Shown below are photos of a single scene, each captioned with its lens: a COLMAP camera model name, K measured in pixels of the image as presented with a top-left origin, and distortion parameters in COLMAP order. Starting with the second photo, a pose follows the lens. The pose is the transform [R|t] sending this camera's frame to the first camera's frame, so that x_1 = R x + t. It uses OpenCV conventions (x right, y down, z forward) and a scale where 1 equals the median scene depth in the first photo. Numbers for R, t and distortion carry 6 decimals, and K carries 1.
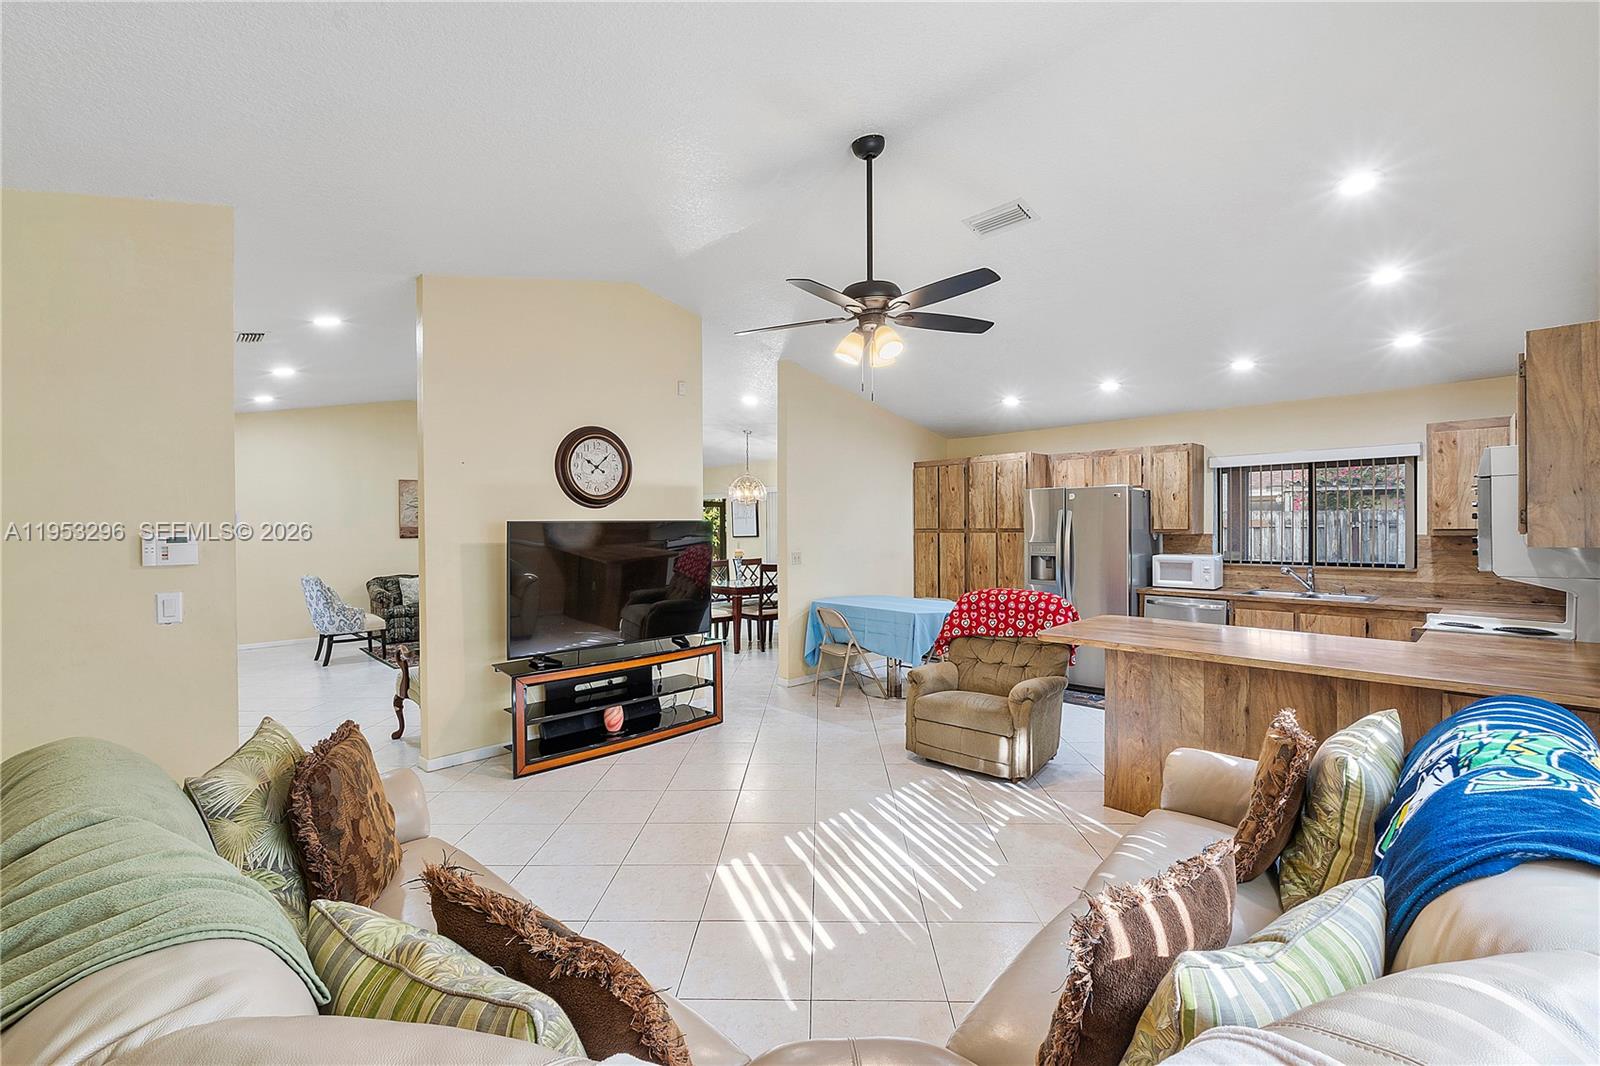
lens RADIAL K [[673.2, 0, 806.5], [0, 673.2, 532.6], [0, 0, 1]] dist [-0.012315, 0.000821]
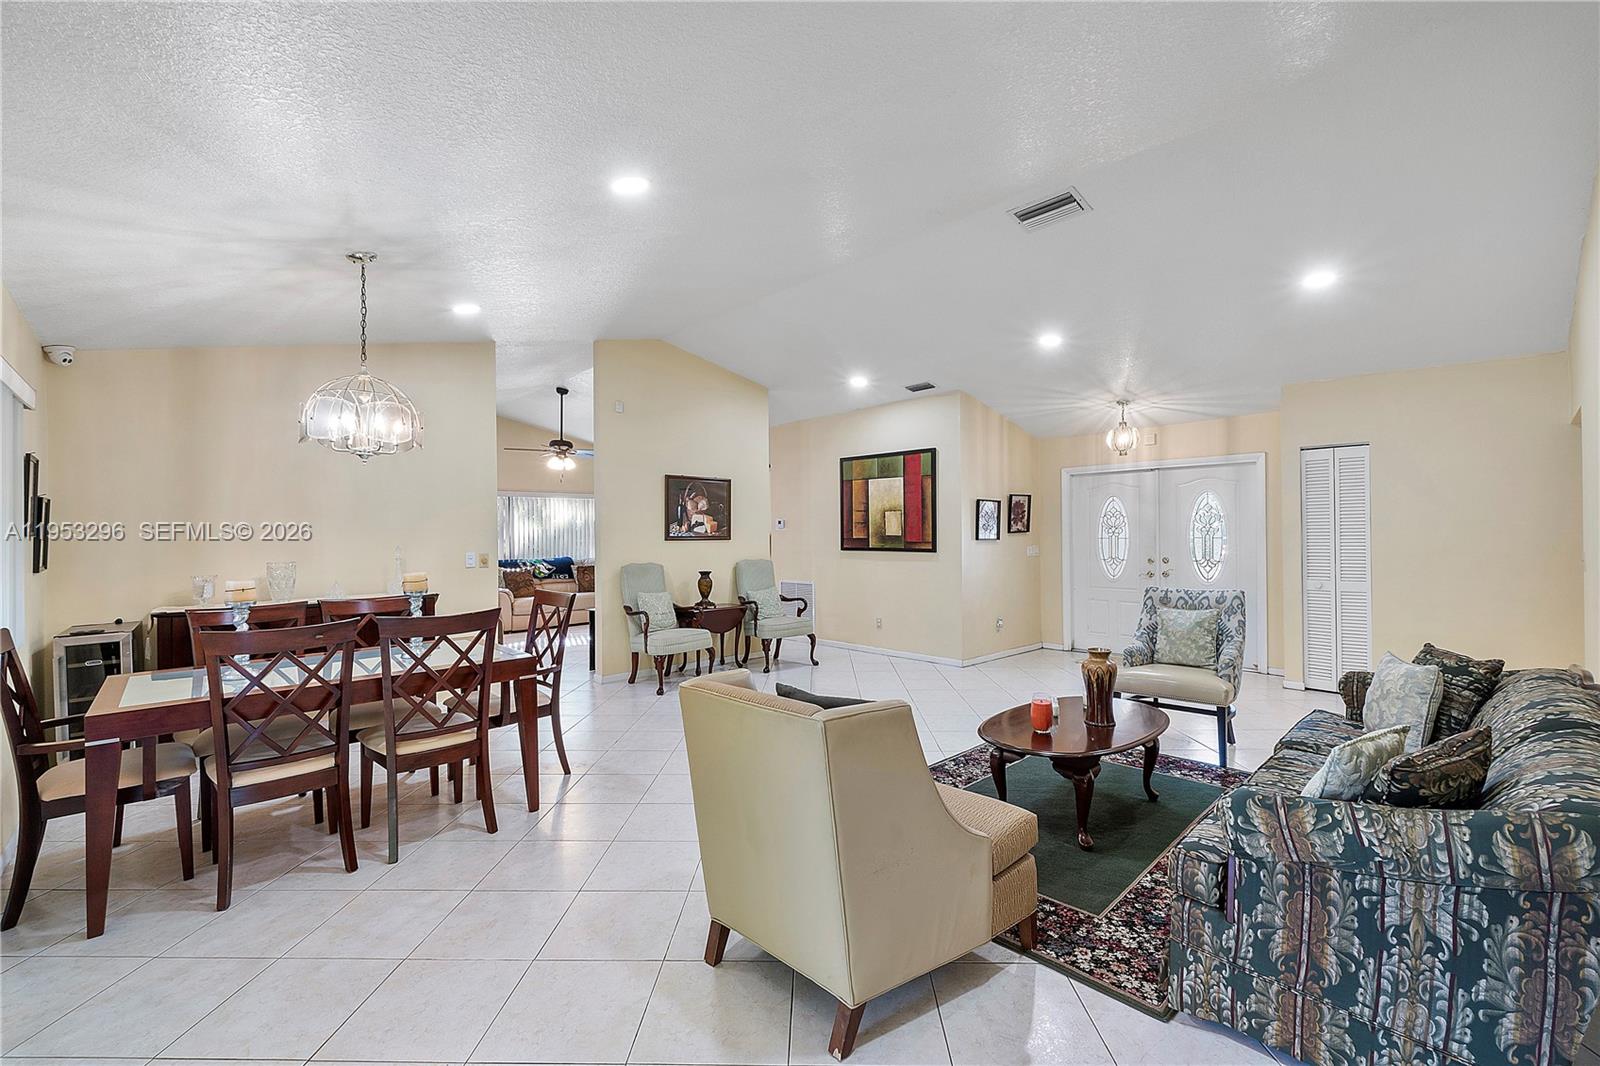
lens RADIAL K [[673.2, 0, 806.5], [0, 673.2, 532.6], [0, 0, 1]] dist [-0.012315, 0.000821]
pose [[-0.999872, 0.014098, -0.007502, -0.449736], [0.014014, 0.999840, 0.011143, -0.005181], [0.007658, 0.011037, -0.999910, 1.935323]]
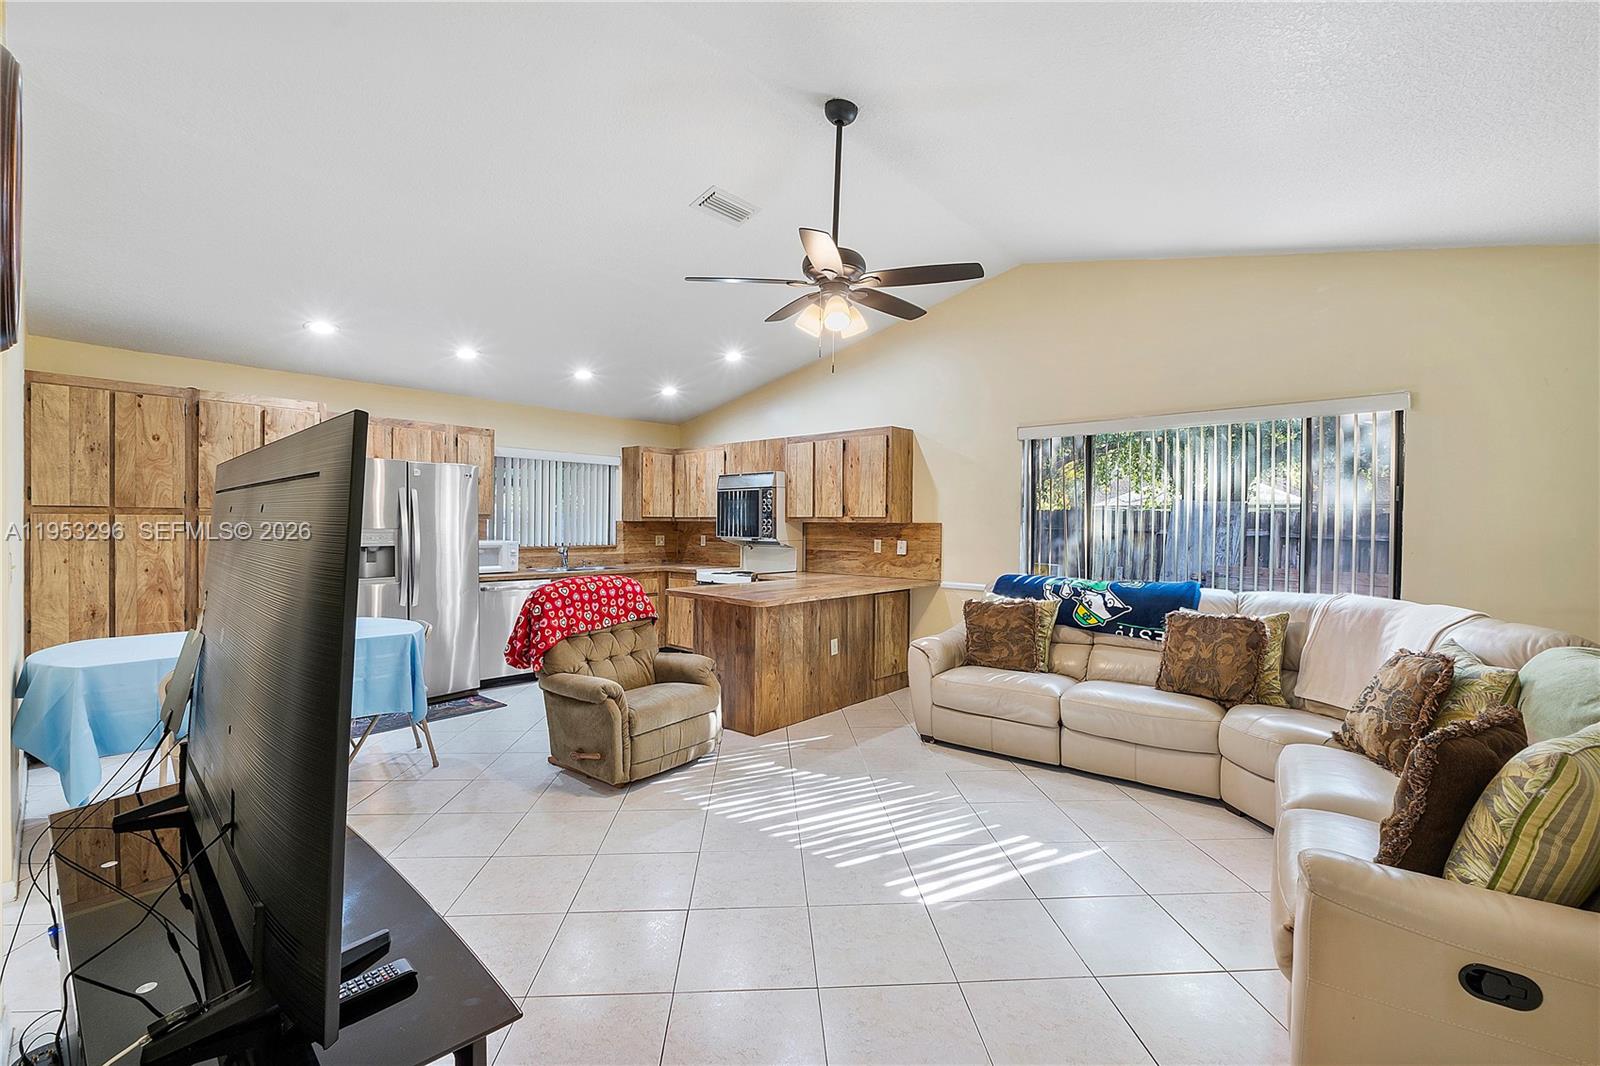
lens RADIAL K [[673.2, 0, 806.5], [0, 673.2, 532.6], [0, 0, 1]] dist [-0.012315, 0.000821]
pose [[-0.089729, -0.008333, 0.995931, -0.449521], [0.002515, 0.999960, 0.008593, 0.013745], [-0.995963, 0.003276, -0.089705, 0.577880]]
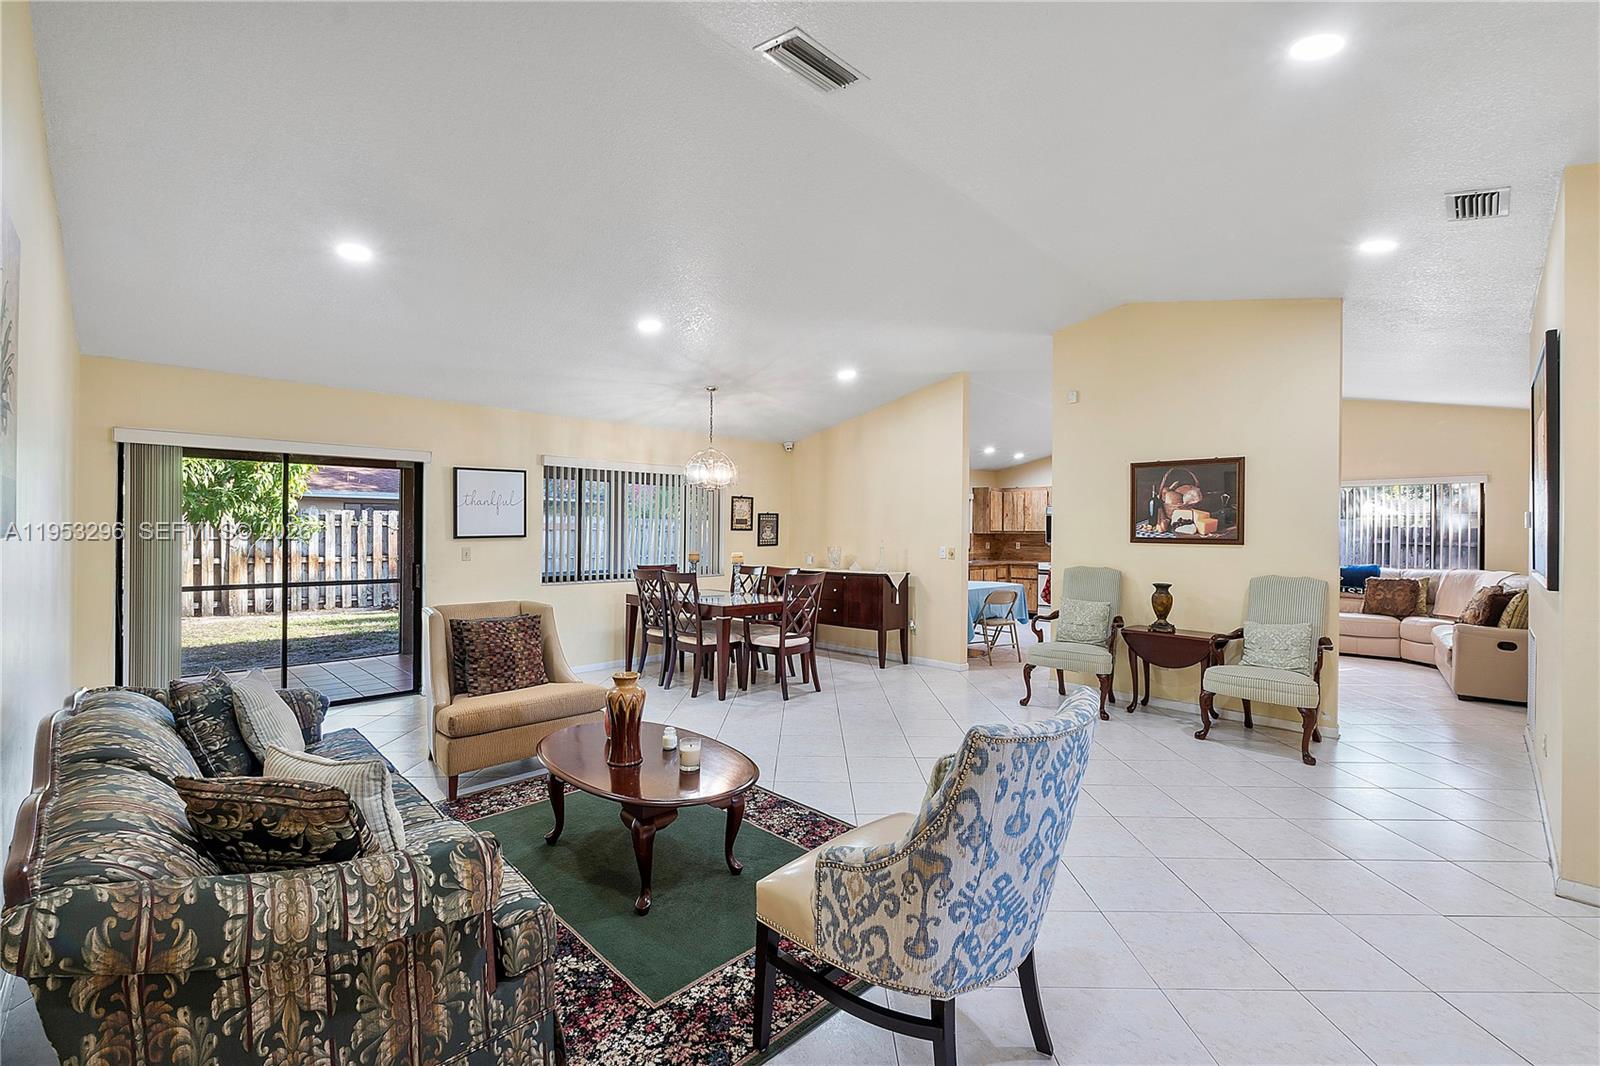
lens RADIAL K [[684.6, 0, 807.6], [0, 684.6, 531.8], [0, 0, 1]] dist [-0.011262, 0.000132]
pose [[-0.027387, 0.004455, 0.999615, -1.140602], [0.005729, 0.999974, -0.004299, 0.003718], [-0.999608, 0.005609, -0.027411, 1.300059]]
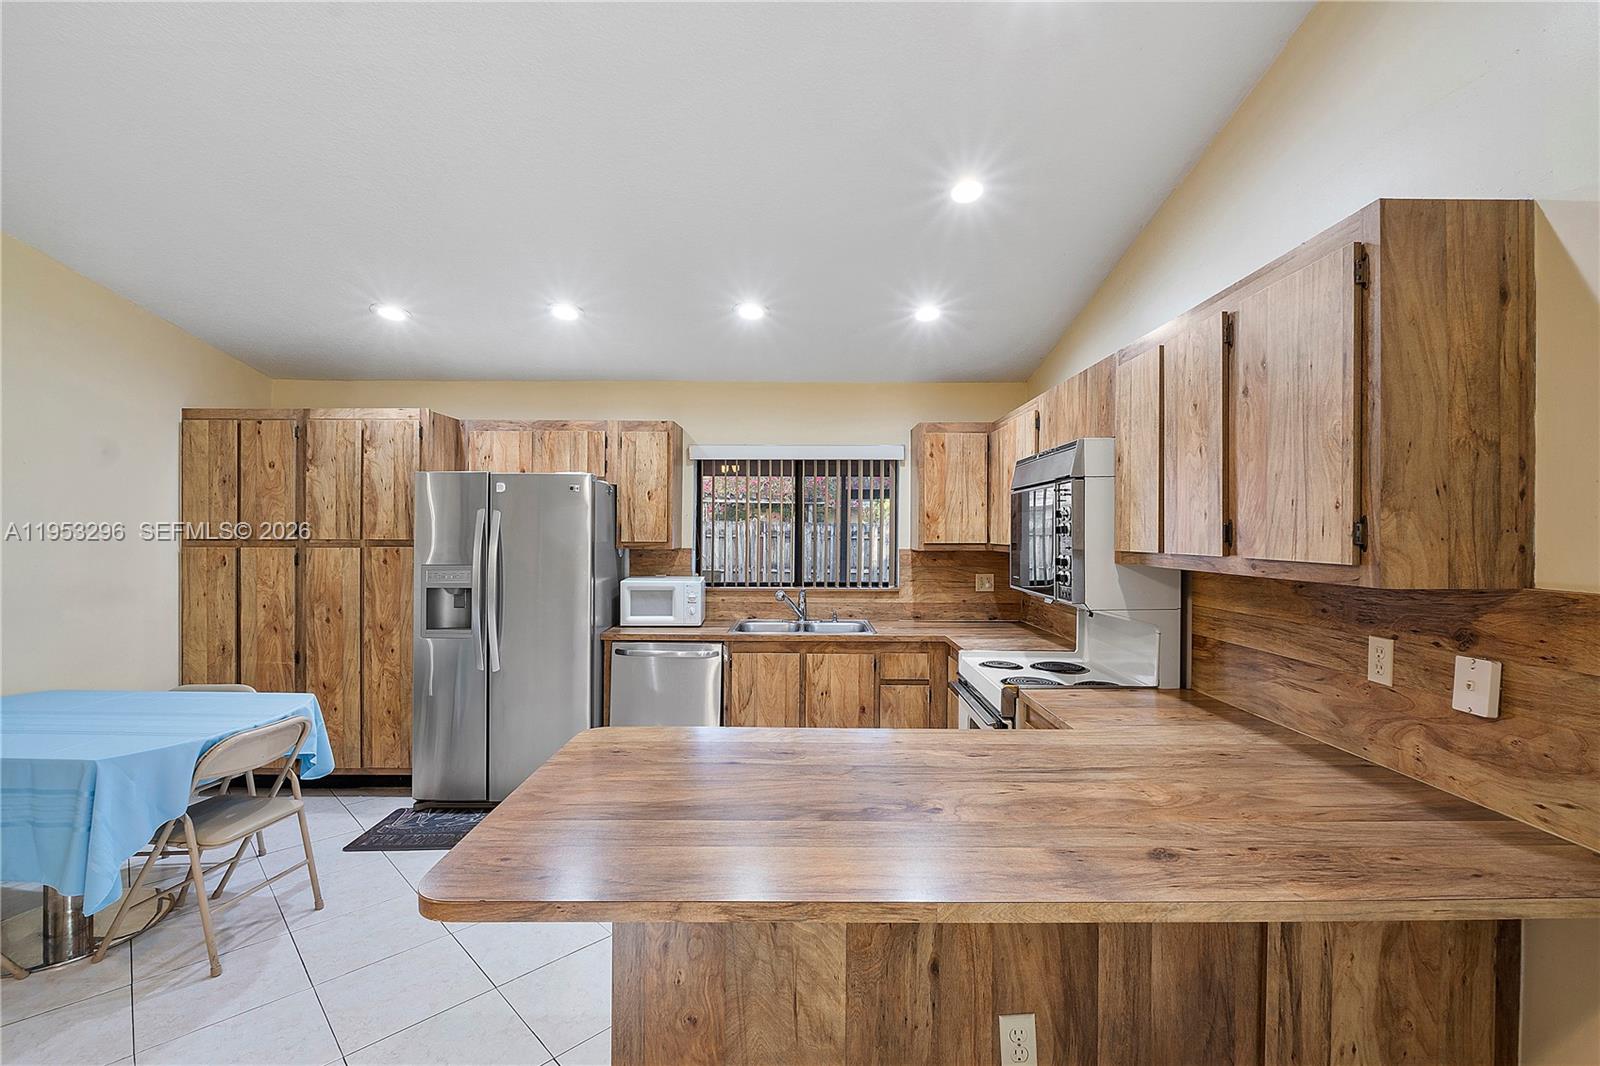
lens RADIAL K [[684.6, 0, 807.6], [0, 684.6, 531.8], [0, 0, 1]] dist [-0.011262, 0.000132]
pose [[0.685148, 0.009771, 0.728338, 0.134966], [-0.001399, 0.999926, -0.012098, -0.007025], [-0.728402, 0.007270, 0.685111, 0.371520]]
